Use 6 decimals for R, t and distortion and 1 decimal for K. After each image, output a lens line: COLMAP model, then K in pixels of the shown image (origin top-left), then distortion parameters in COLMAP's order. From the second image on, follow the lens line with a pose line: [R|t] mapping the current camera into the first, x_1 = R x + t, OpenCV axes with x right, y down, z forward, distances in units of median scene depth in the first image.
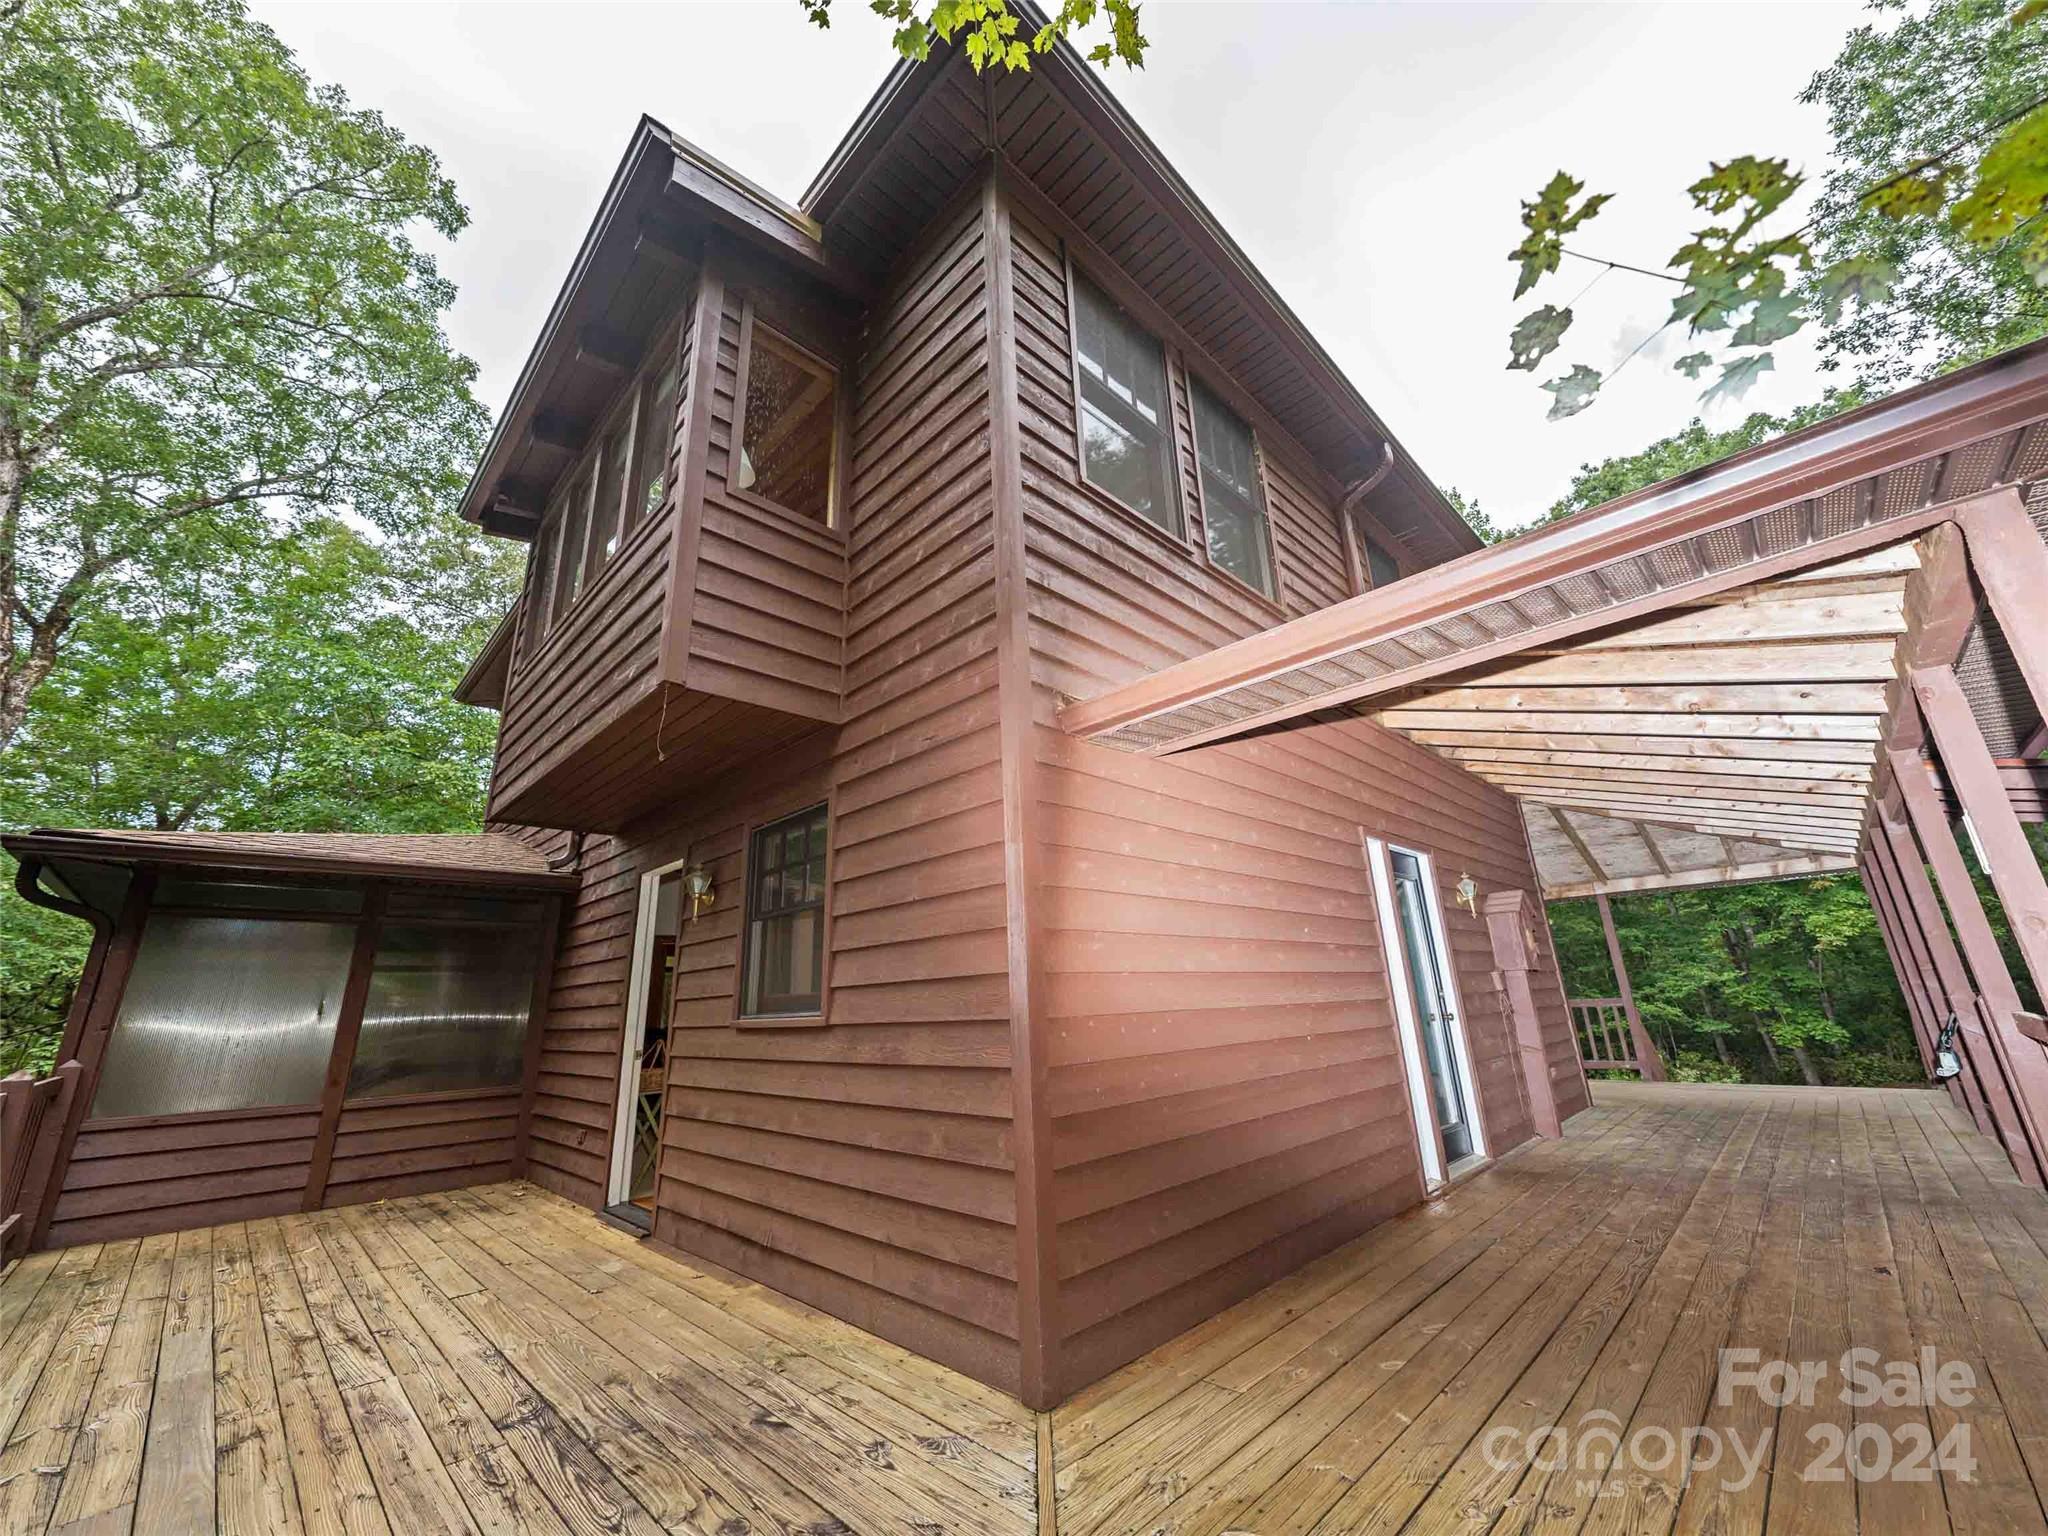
lens RADIAL K [[769.9, 0, 1033.3], [0, 769.9, 768.1], [0, 0, 1]] dist [-0.006584, 0.001375]
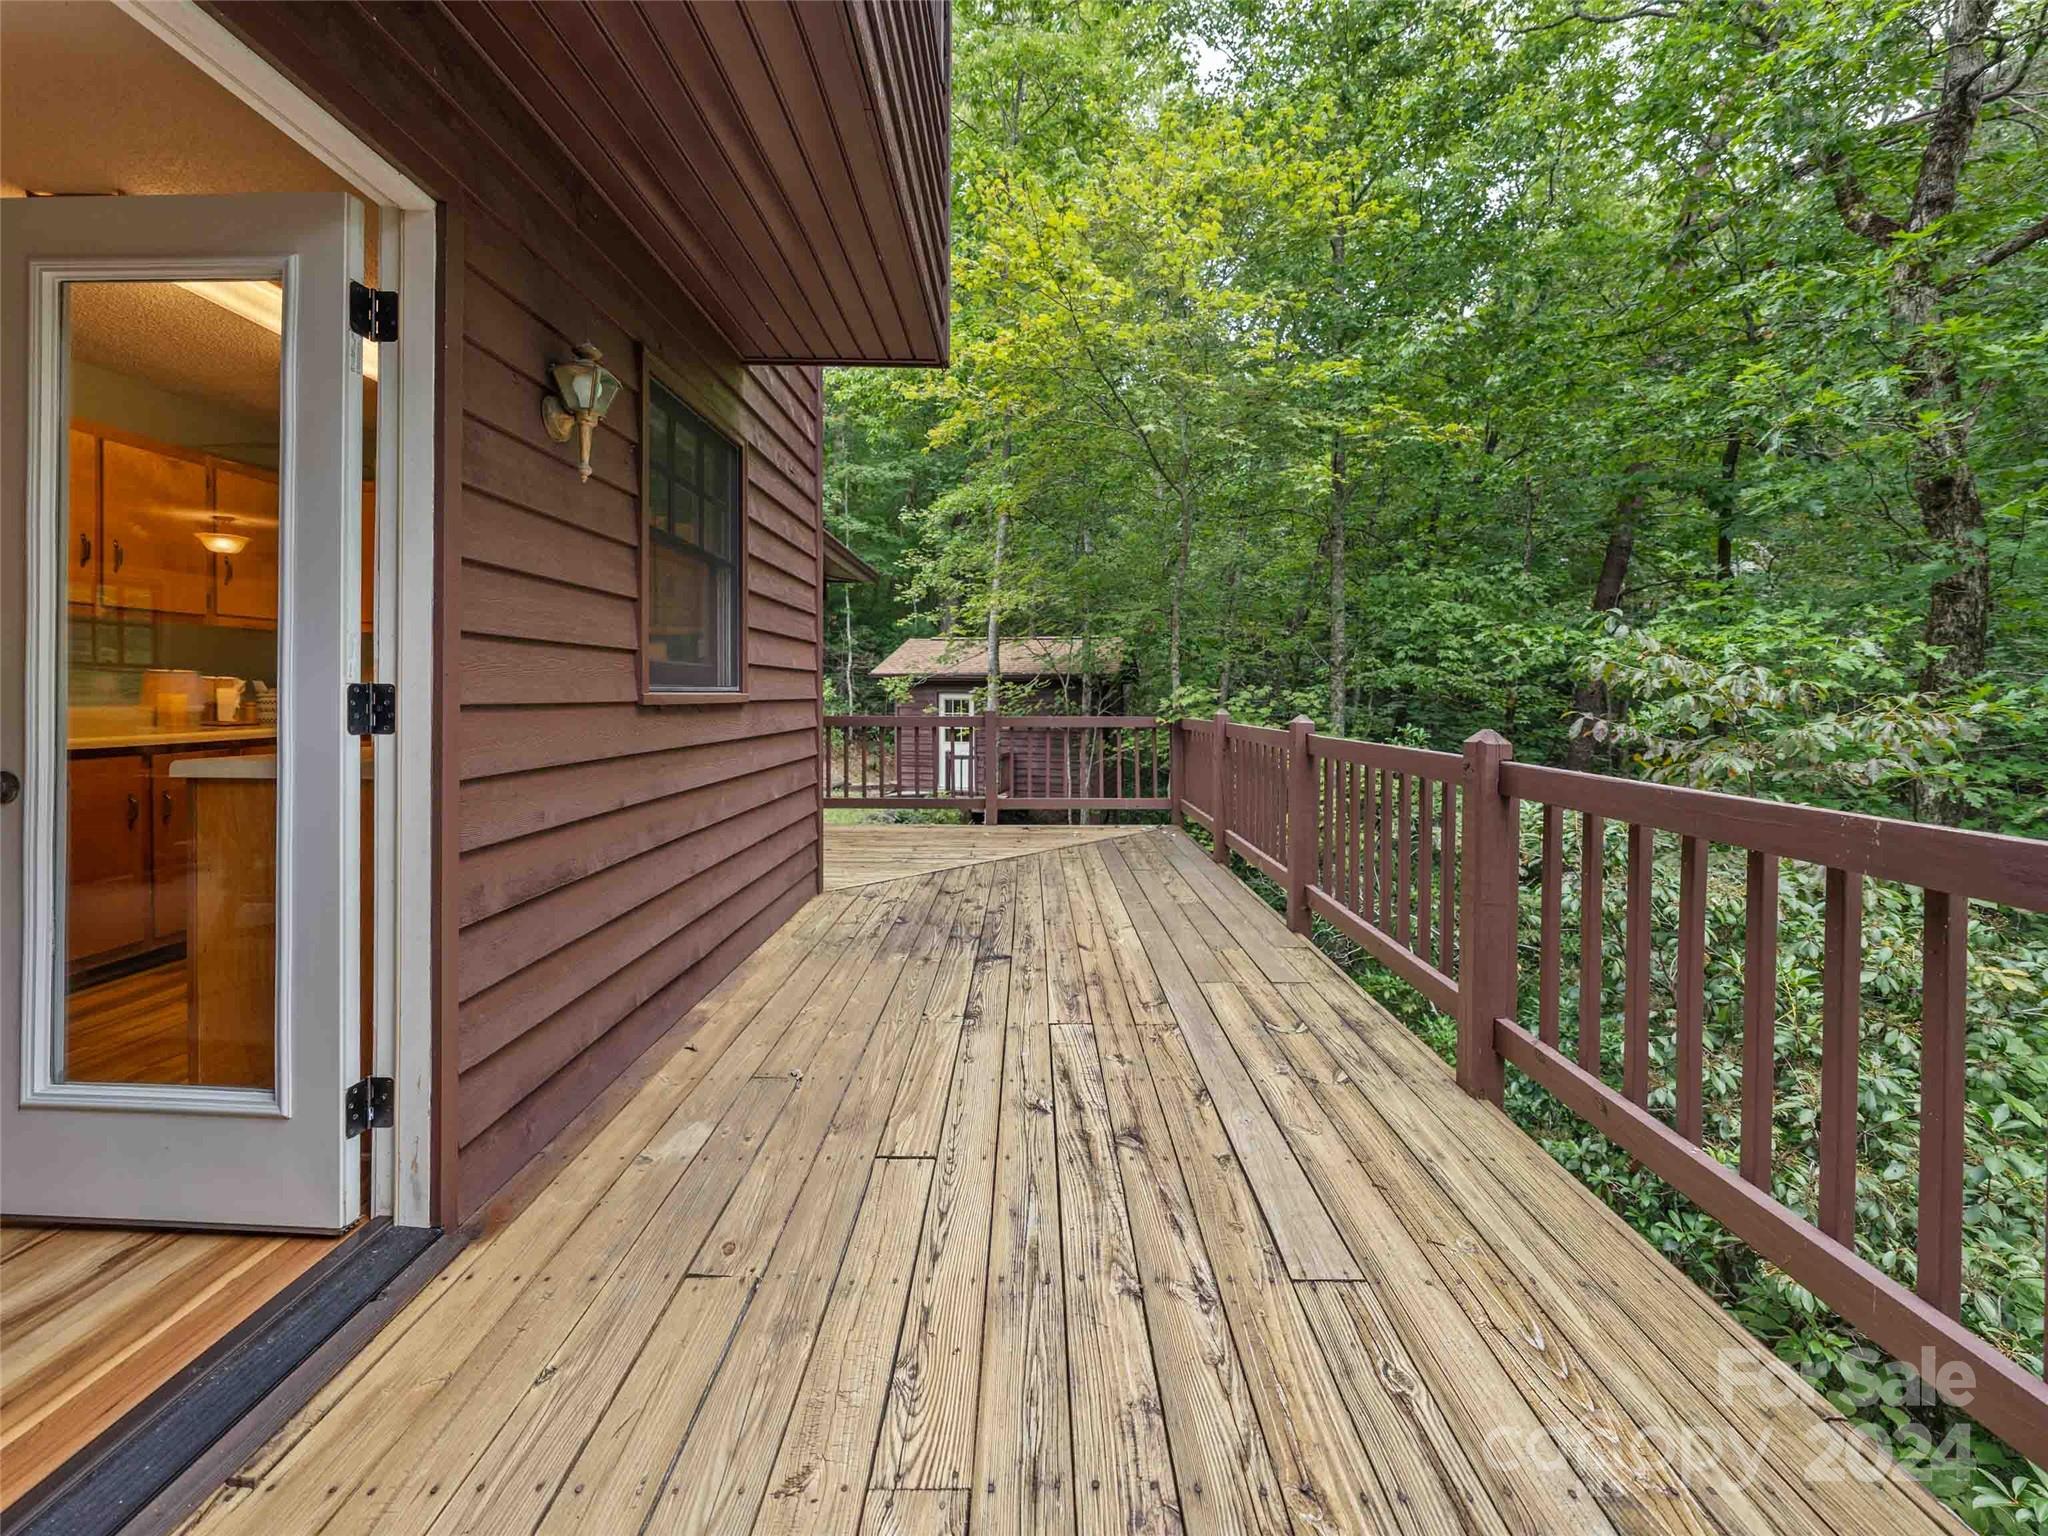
lens RADIAL K [[807.0, 0, 1021.4], [0, 807.0, 769.5], [0, 0, 1]] dist [-0.004823, 0.000126]
pose [[-0.689154, -0.025714, 0.724158, -1.130693], [-0.186304, 0.972062, -0.142783, 0.459534], [-0.700255, -0.233313, -0.674691, 1.312882]]
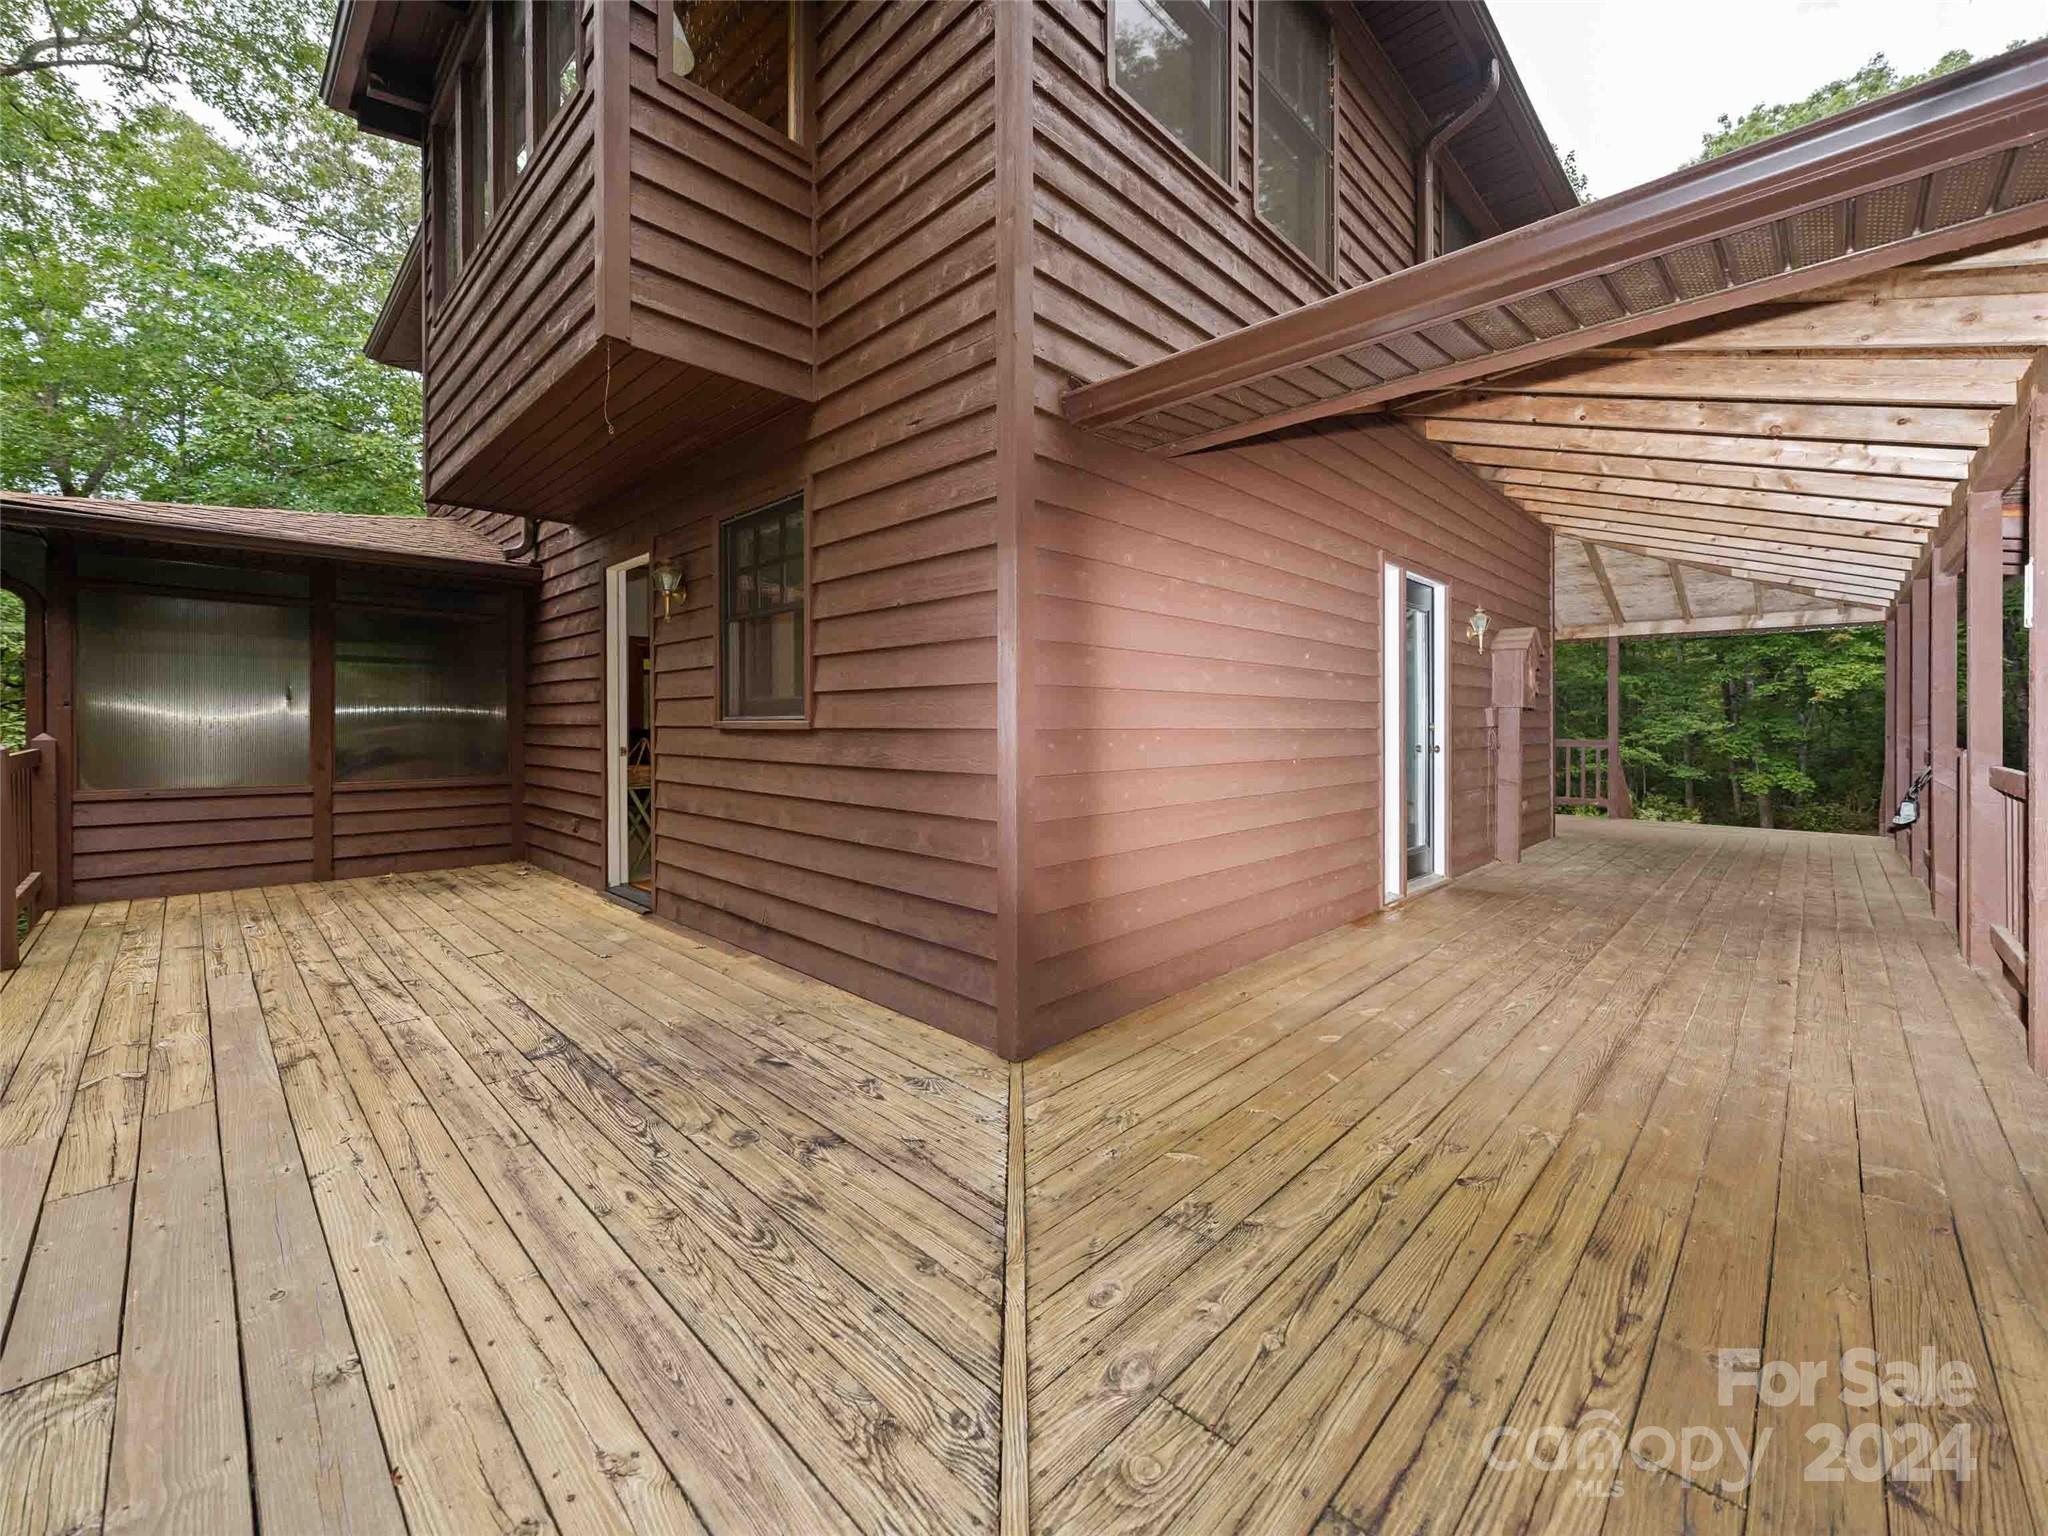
lens RADIAL K [[807.0, 0, 1035.4], [0, 807.0, 728.0], [0, 0, 1]] dist [-0.004823, 0.000126]
pose [[0.999006, 0.040812, 0.017901, -0.000030], [-0.044294, 0.953553, 0.297951, 0.011746], [-0.004910, -0.298448, 0.954413, 0.011327]]
